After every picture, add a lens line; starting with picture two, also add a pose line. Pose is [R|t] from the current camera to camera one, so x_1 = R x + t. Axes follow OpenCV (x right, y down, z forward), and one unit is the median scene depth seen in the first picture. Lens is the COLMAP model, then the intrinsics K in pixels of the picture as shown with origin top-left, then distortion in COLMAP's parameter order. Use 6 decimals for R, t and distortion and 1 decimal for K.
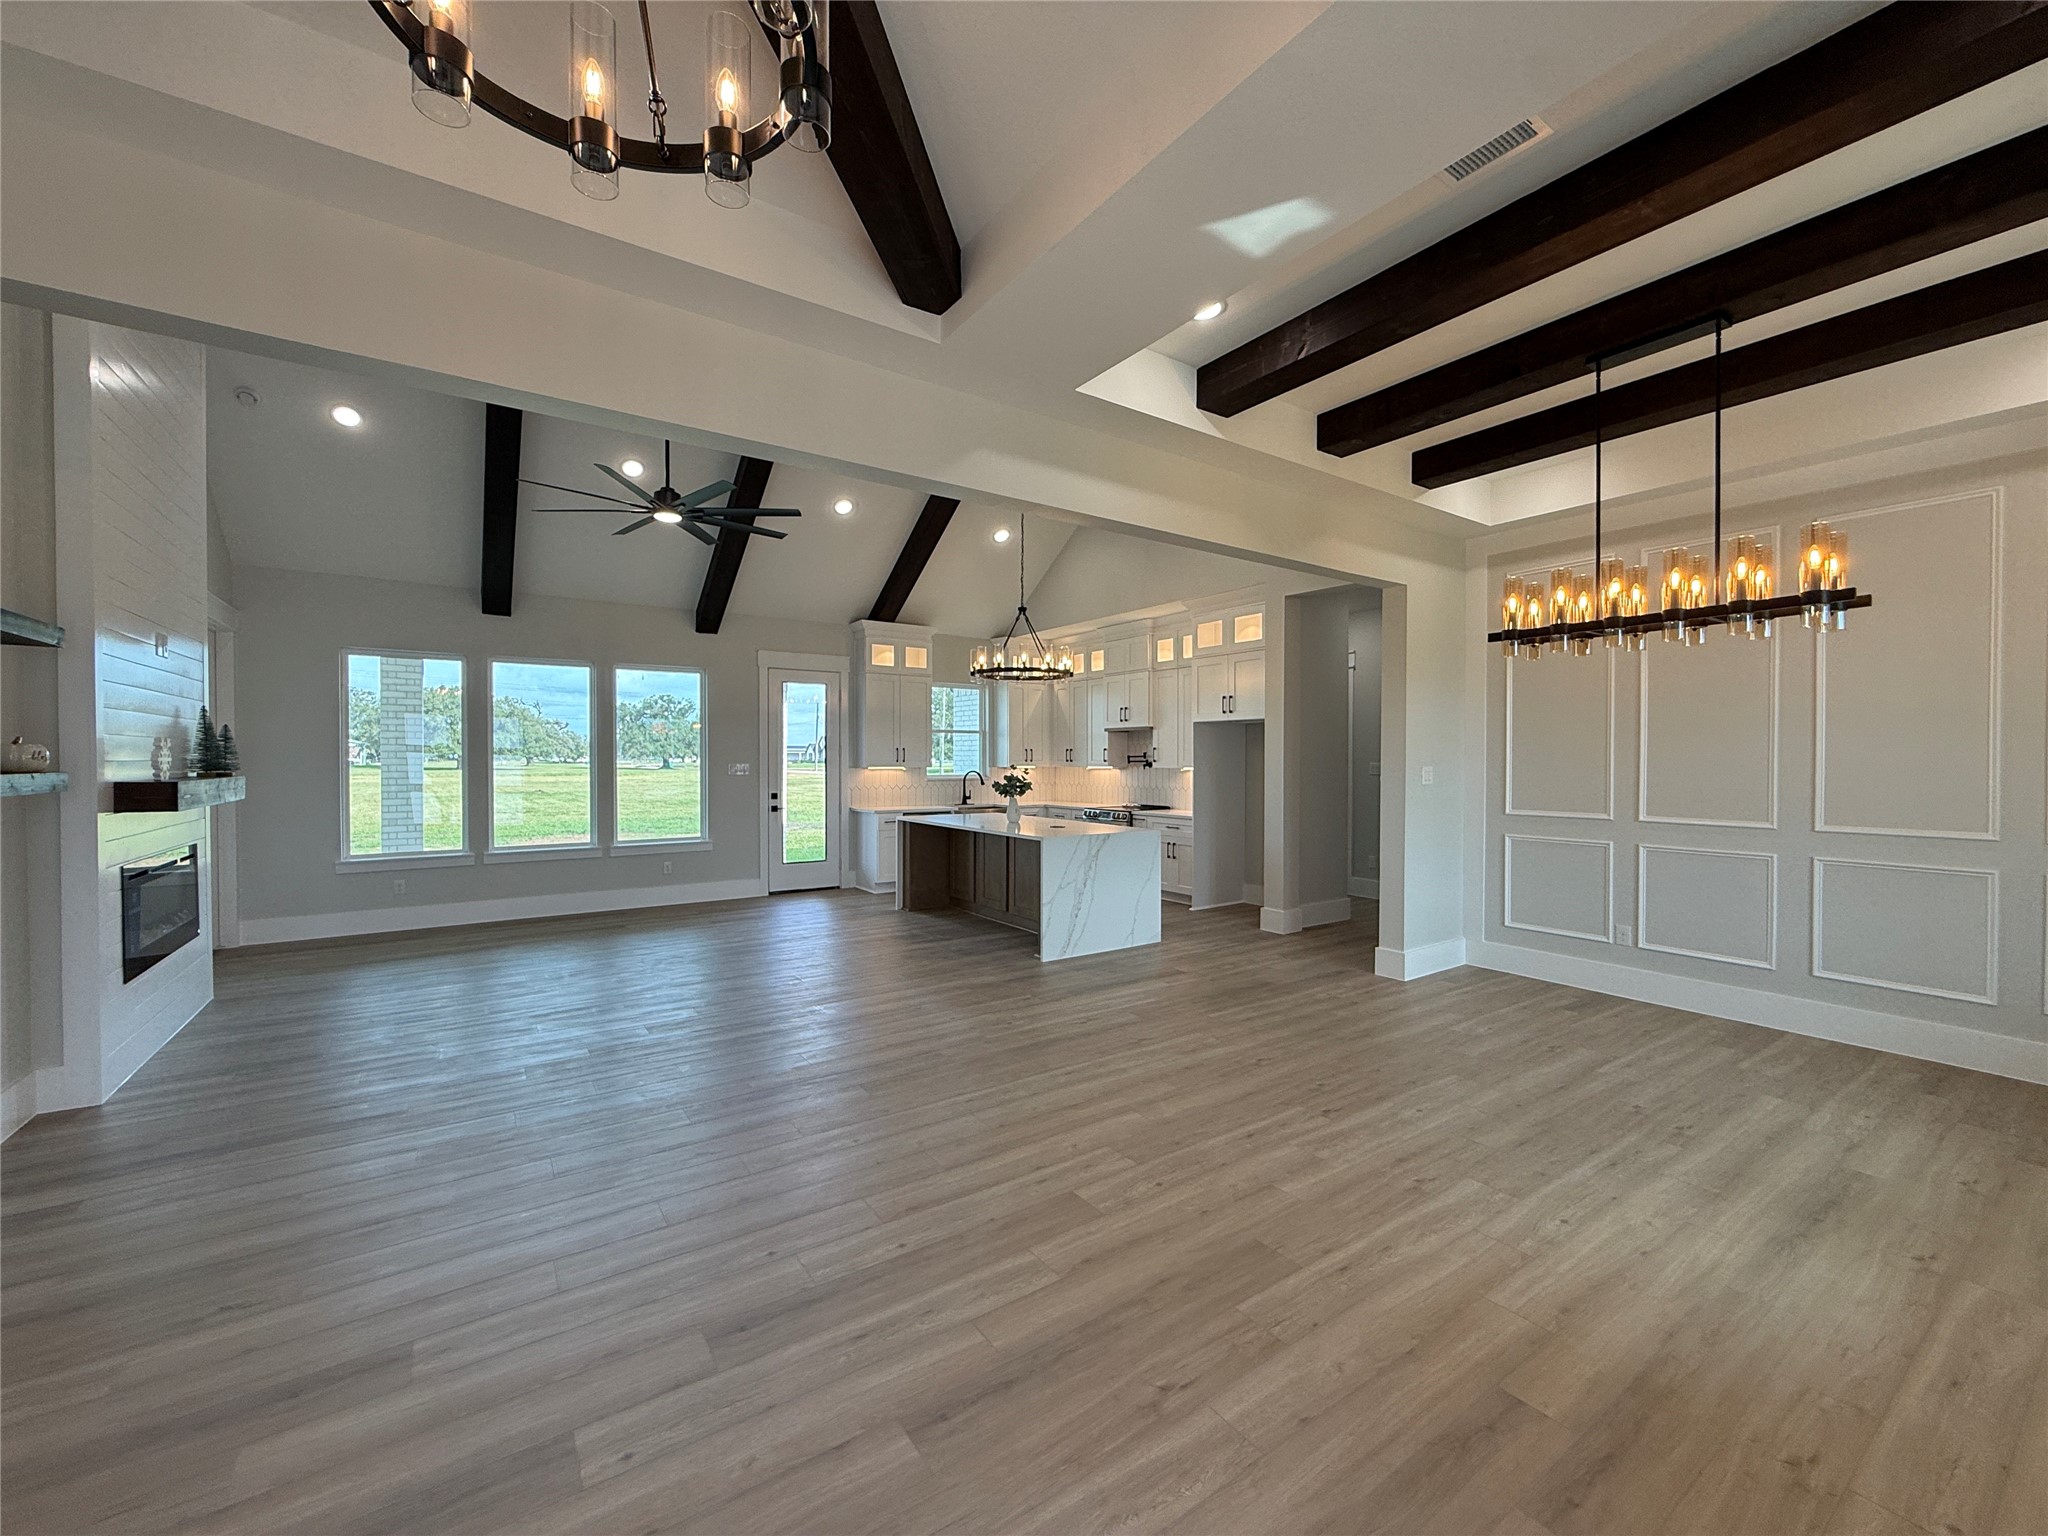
lens RADIAL K [[818.0, 0, 1019.4], [0, 818.0, 763.3], [0, 0, 1]] dist [-0.000821, -0.000156]
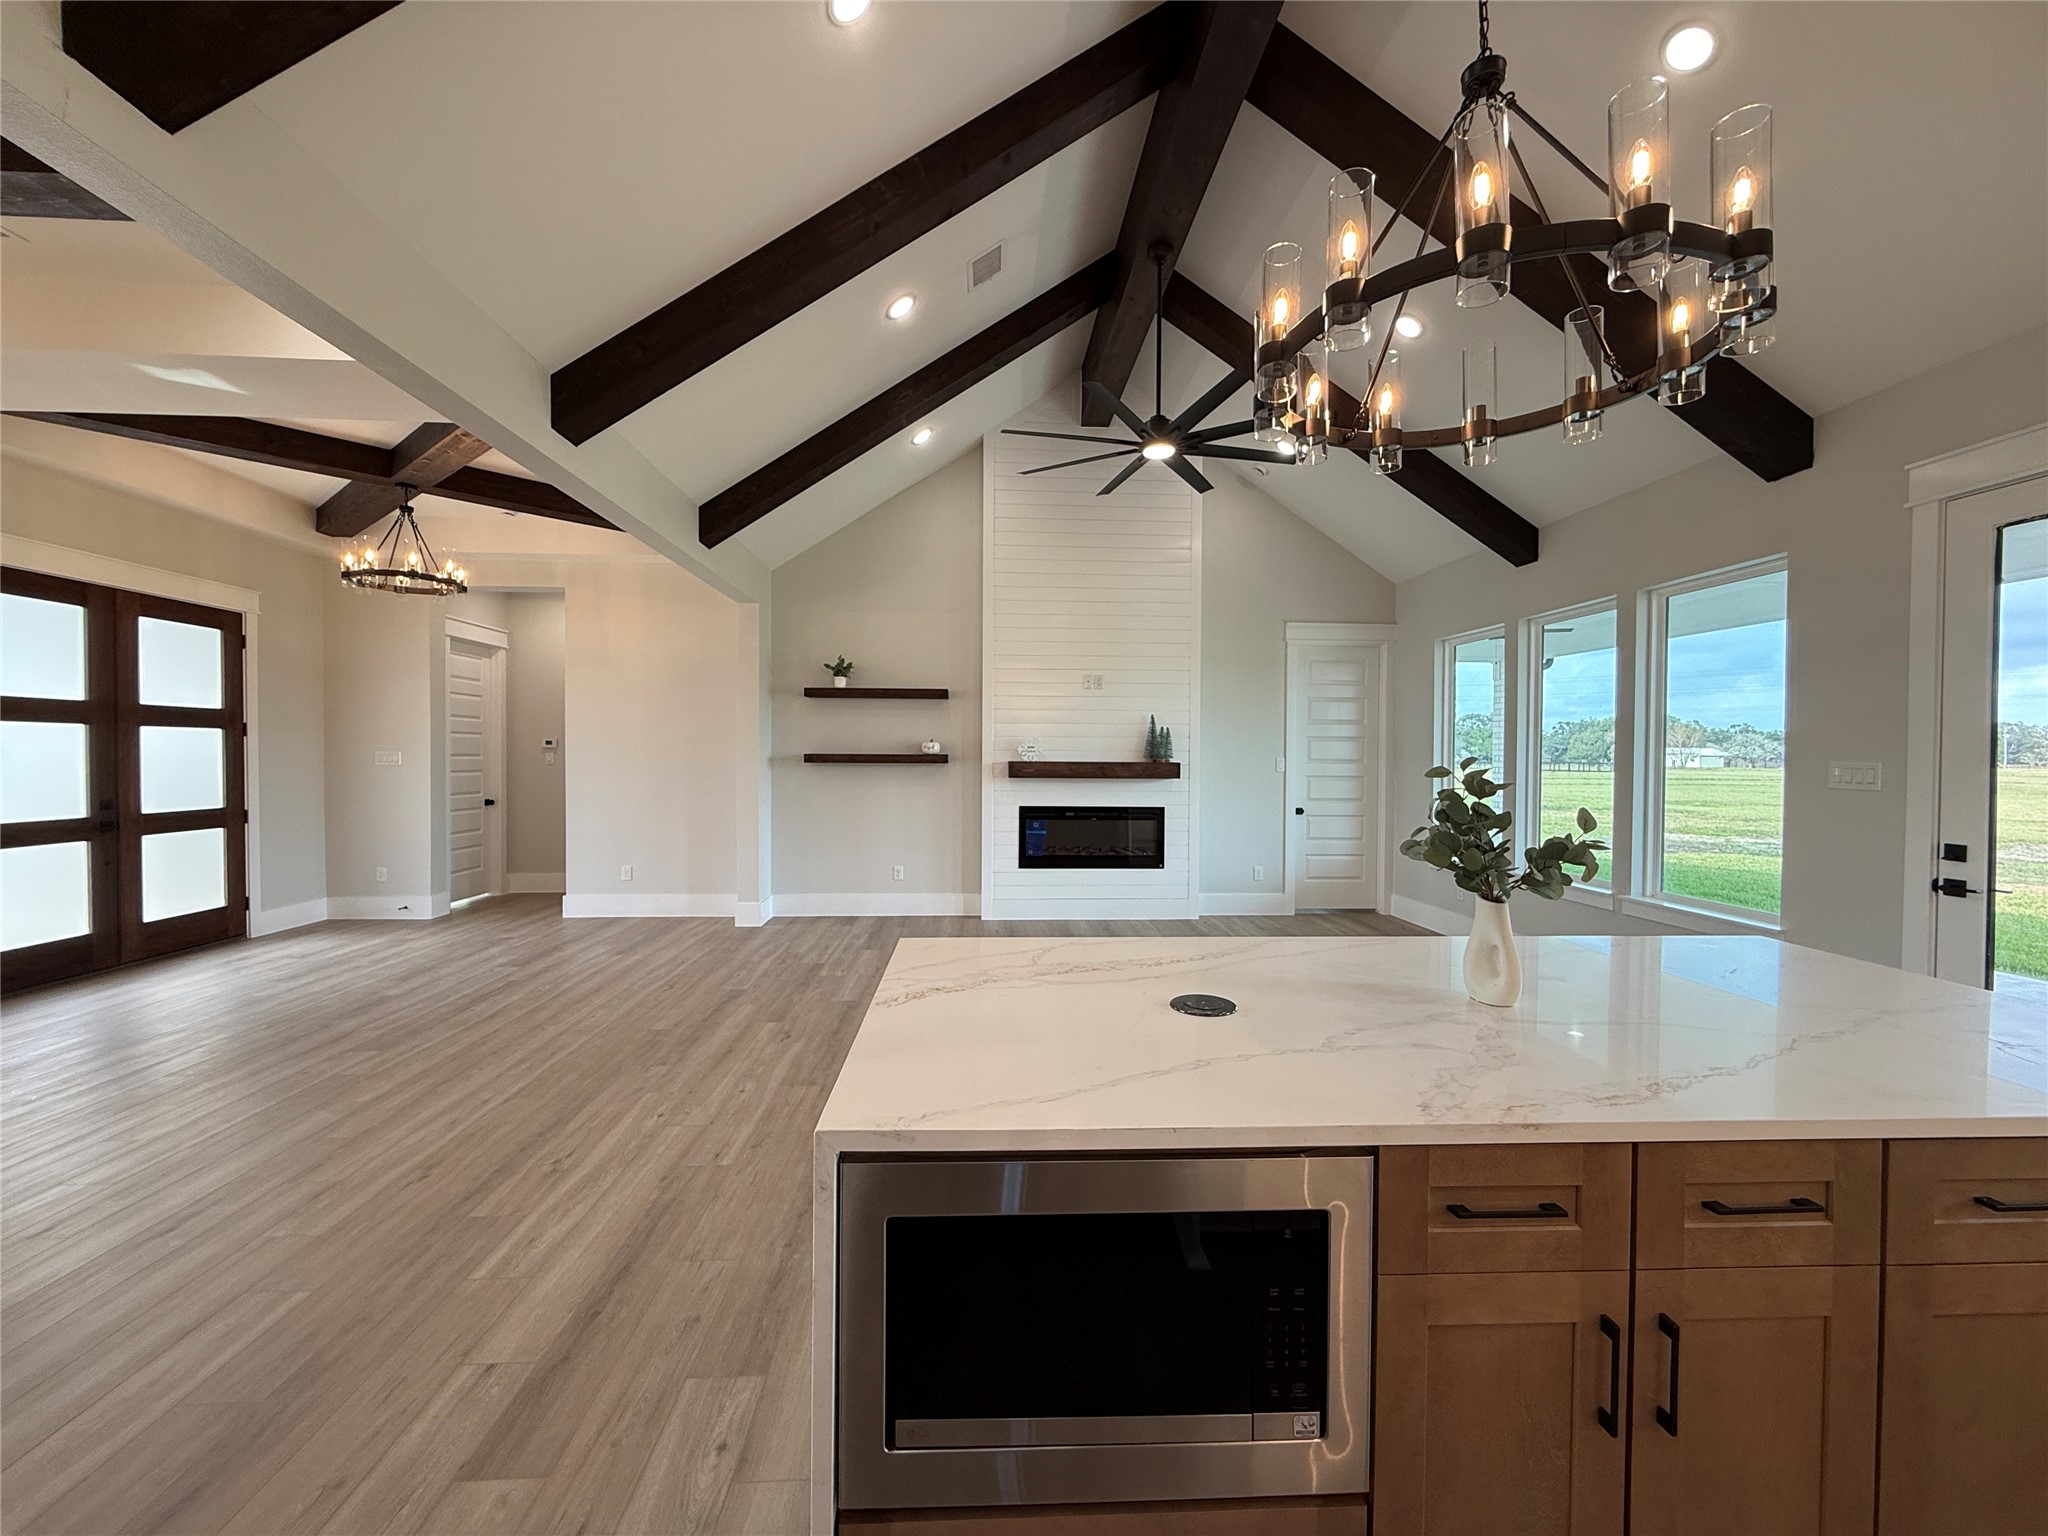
lens RADIAL K [[818.0, 0, 1019.5], [0, 818.0, 766.3], [0, 0, 1]] dist [-0.000821, -0.000156]
pose [[-0.514833, 0.006599, -0.857265, 0.274063], [-0.013153, 0.999792, 0.015596, 0.002437], [0.857189, 0.019305, -0.514639, 1.037669]]
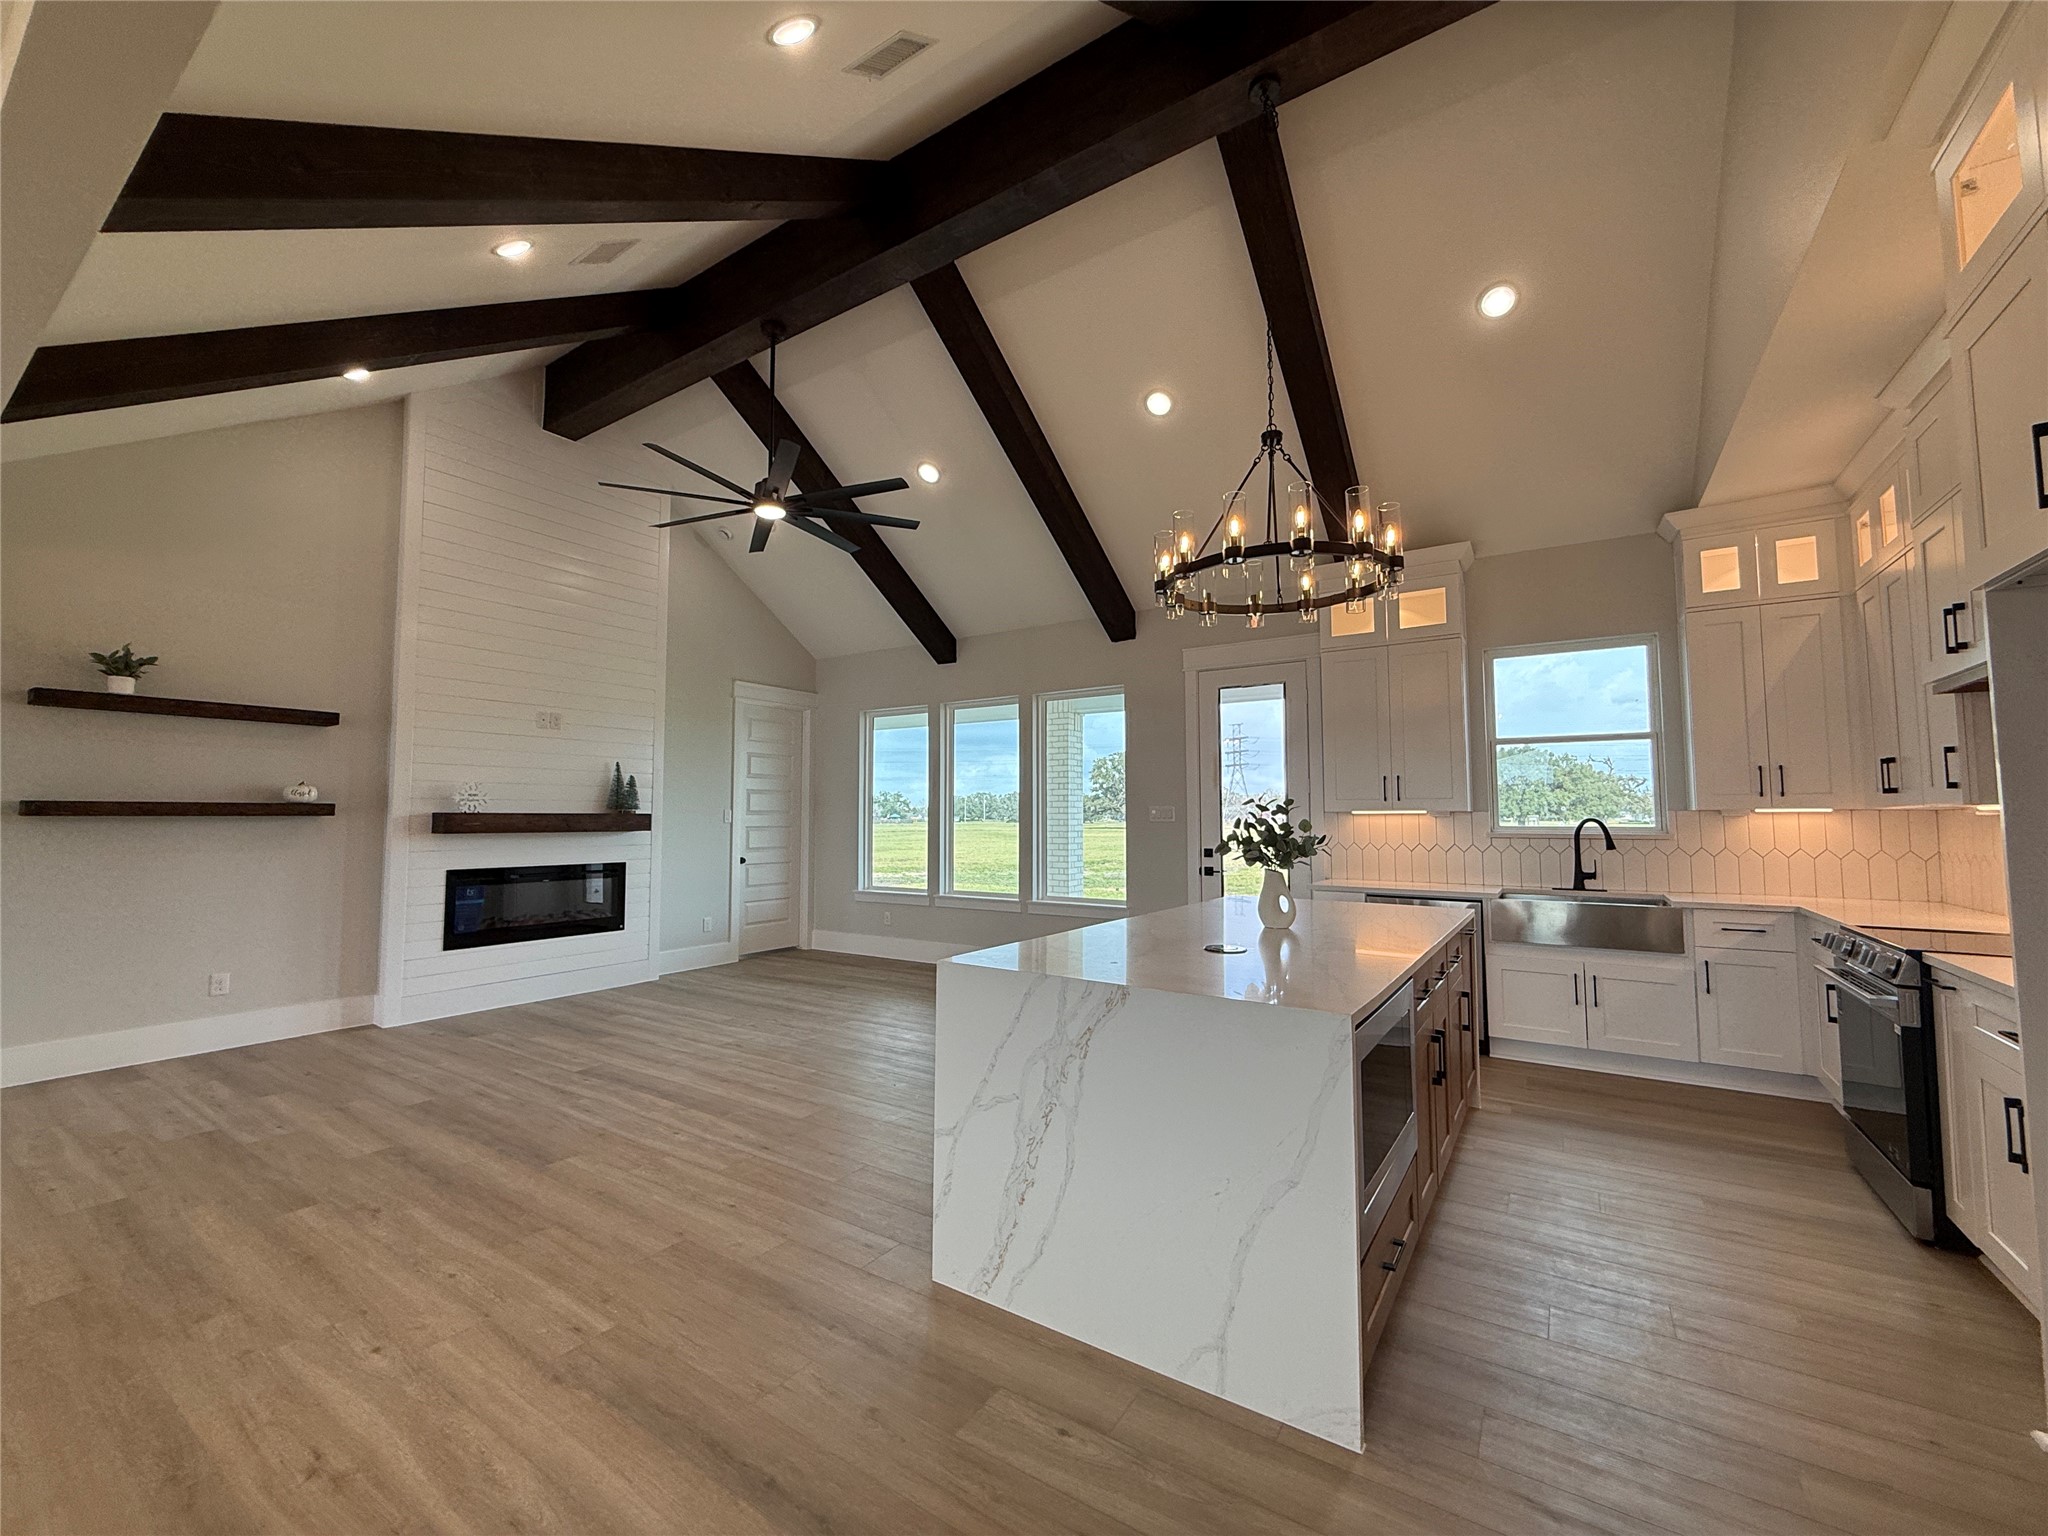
lens RADIAL K [[818.0, 0, 1024.1], [0, 818.0, 766.0], [0, 0, 1]] dist [-0.000821, -0.000156]
pose [[0.381204, -0.060694, -0.922497, 0.354904], [-0.004871, 0.997697, -0.067654, 0.017599], [0.924478, 0.030283, 0.380030, 0.736412]]
